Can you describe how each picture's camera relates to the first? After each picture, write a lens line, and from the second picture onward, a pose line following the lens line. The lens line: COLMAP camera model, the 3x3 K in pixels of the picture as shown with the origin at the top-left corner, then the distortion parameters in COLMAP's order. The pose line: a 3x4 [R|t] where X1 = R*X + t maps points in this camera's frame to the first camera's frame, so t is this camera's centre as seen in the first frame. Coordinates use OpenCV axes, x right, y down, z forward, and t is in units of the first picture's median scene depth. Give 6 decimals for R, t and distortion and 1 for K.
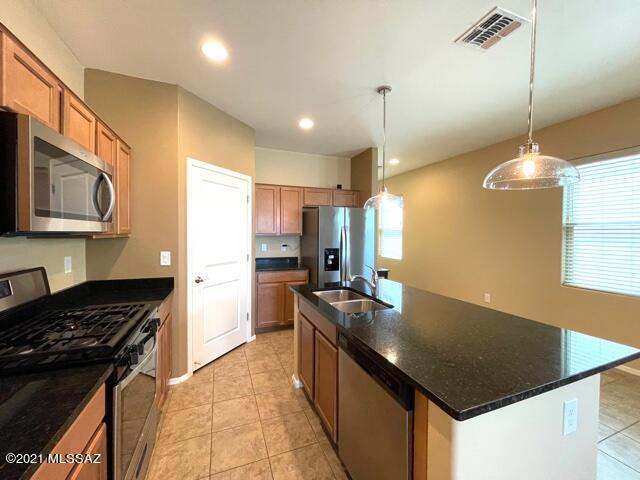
lens RADIAL K [[257.8, 0, 317.2], [0, 257.8, 237.8], [0, 0, 1]] dist [-0.003752, 0.000919]
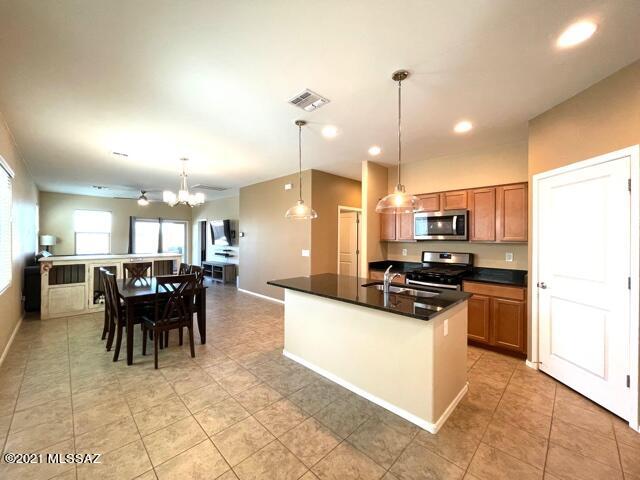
lens RADIAL K [[257.8, 0, 318.3], [0, 257.8, 238.0], [0, 0, 1]] dist [-0.003752, 0.000919]
pose [[-0.910191, -0.013431, -0.413971, 0.678335], [-0.020321, 0.999719, 0.012244, -0.020921], [0.413690, 0.019556, -0.910208, 1.316969]]
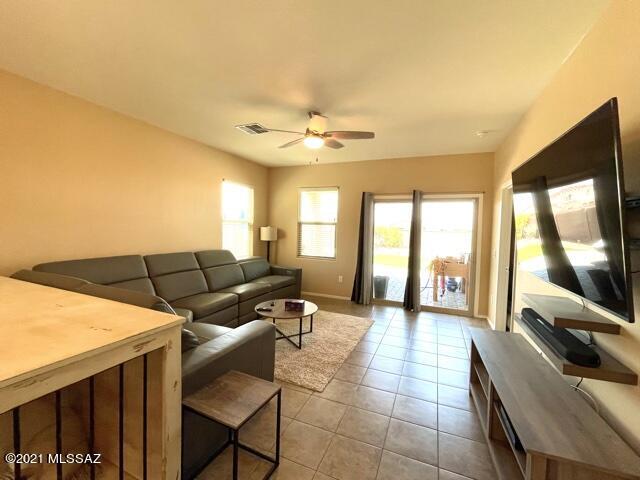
lens RADIAL K [[278.0, 0, 318.4], [0, 278.0, 233.1], [0, 0, 1]] dist [-0.005058, 0.002375]
pose [[-0.721208, -0.053459, 0.690653, 0.443062], [-0.017724, 0.998115, 0.058750, -0.039963], [-0.692492, 0.030130, -0.720796, -0.849252]]
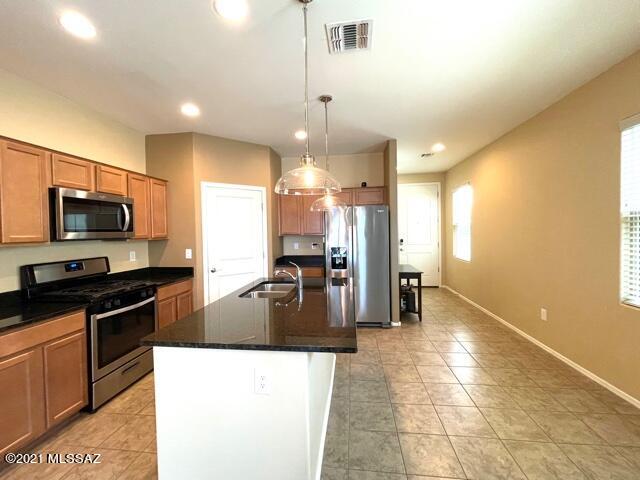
lens RADIAL K [[278.0, 0, 315.7], [0, 278.0, 237.6], [0, 0, 1]] dist [-0.005058, 0.002375]
pose [[0.883292, -0.011484, -0.468683, 0.590261], [0.014898, 0.999883, 0.003576, -0.004702], [0.468587, -0.010141, 0.883359, -0.031769]]
